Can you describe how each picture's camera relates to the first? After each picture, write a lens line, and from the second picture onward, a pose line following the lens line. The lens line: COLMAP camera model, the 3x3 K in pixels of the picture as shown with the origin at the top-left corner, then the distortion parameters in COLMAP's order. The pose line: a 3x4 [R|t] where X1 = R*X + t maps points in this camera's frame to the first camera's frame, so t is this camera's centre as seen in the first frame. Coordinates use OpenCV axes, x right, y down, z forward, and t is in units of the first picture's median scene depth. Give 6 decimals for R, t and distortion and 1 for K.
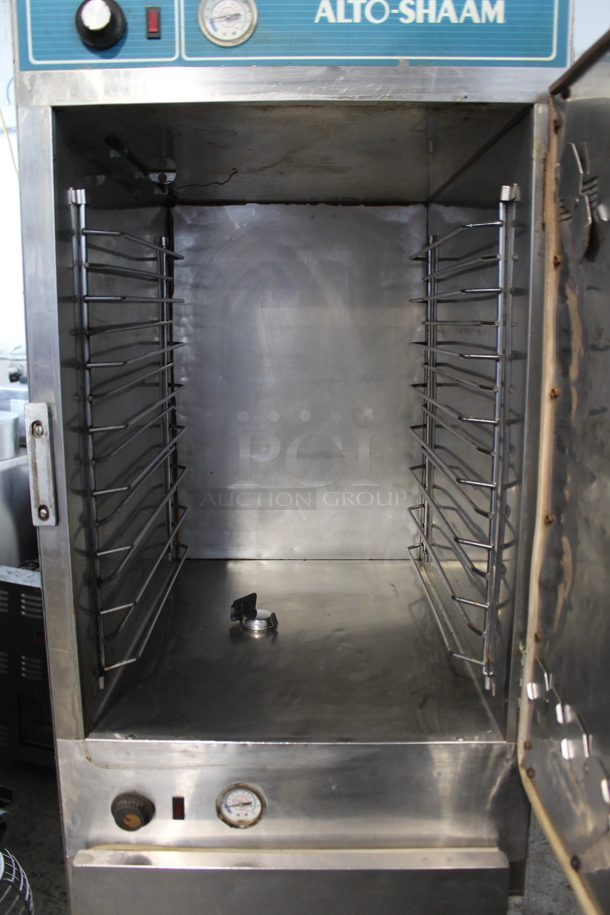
lens RADIAL K [[778.1, 0, 290.7], [0, 778.1, 453.1], [0, 0, 1]] dist [-0.158016, 0.143432]
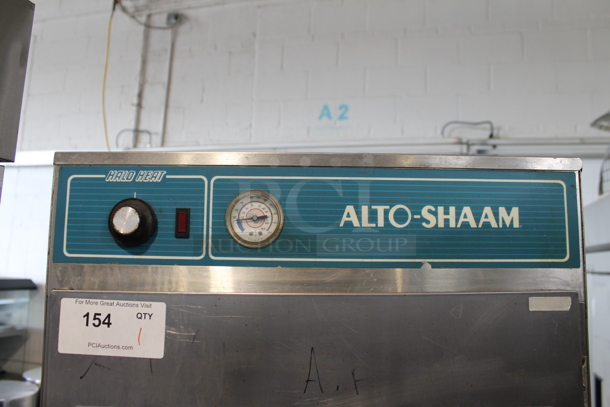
lens RADIAL K [[518.7, 0, 305.0], [0, 518.7, 203.5], [0, 0, 1]] dist [-0.158016, 0.143432]
pose [[0.999872, 0.014291, 0.007220, -0.020626], [-0.011613, 0.957744, -0.287388, -0.398099], [-0.011022, 0.287267, 0.957787, 0.311883]]
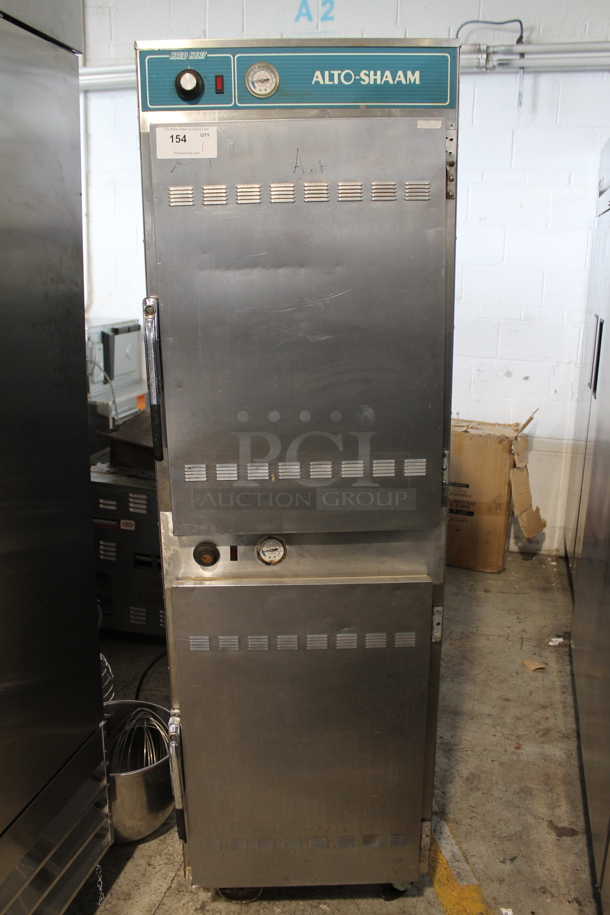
lens RADIAL K [[778.1, 0, 290.7], [0, 778.1, 453.1], [0, 0, 1]] dist [-0.158016, 0.143432]
pose [[0.999613, -0.015575, 0.023048, -0.071324], [0.013995, 0.997644, 0.067162, 0.165602], [-0.024040, -0.066813, 0.997476, -0.811473]]
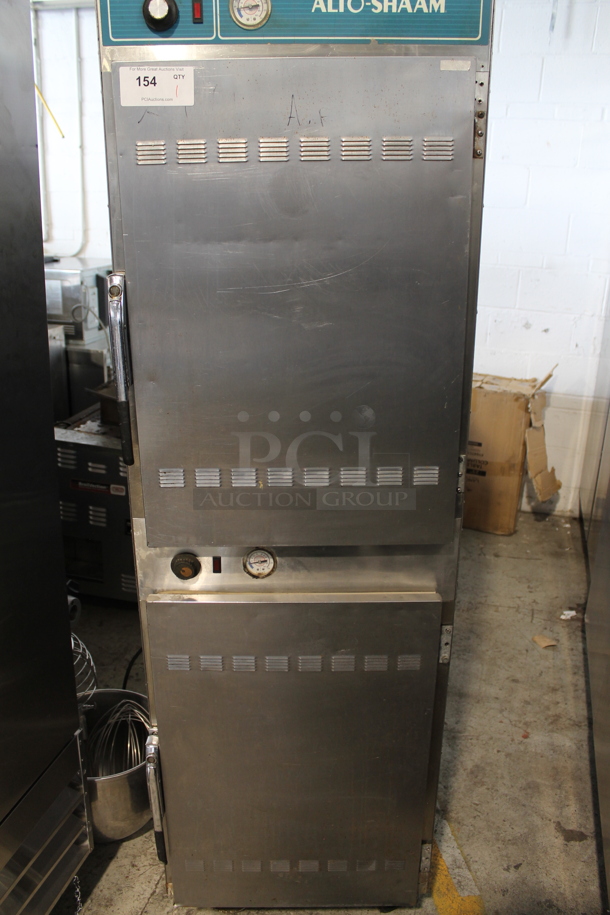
lens RADIAL K [[778.1, 0, 290.7], [0, 778.1, 453.1], [0, 0, 1]] dist [-0.158016, 0.143432]
pose [[0.999943, -0.003490, 0.010110, -0.024776], [0.001865, 0.987676, 0.156501, 0.028256], [-0.010531, -0.156473, 0.987626, -0.527572]]
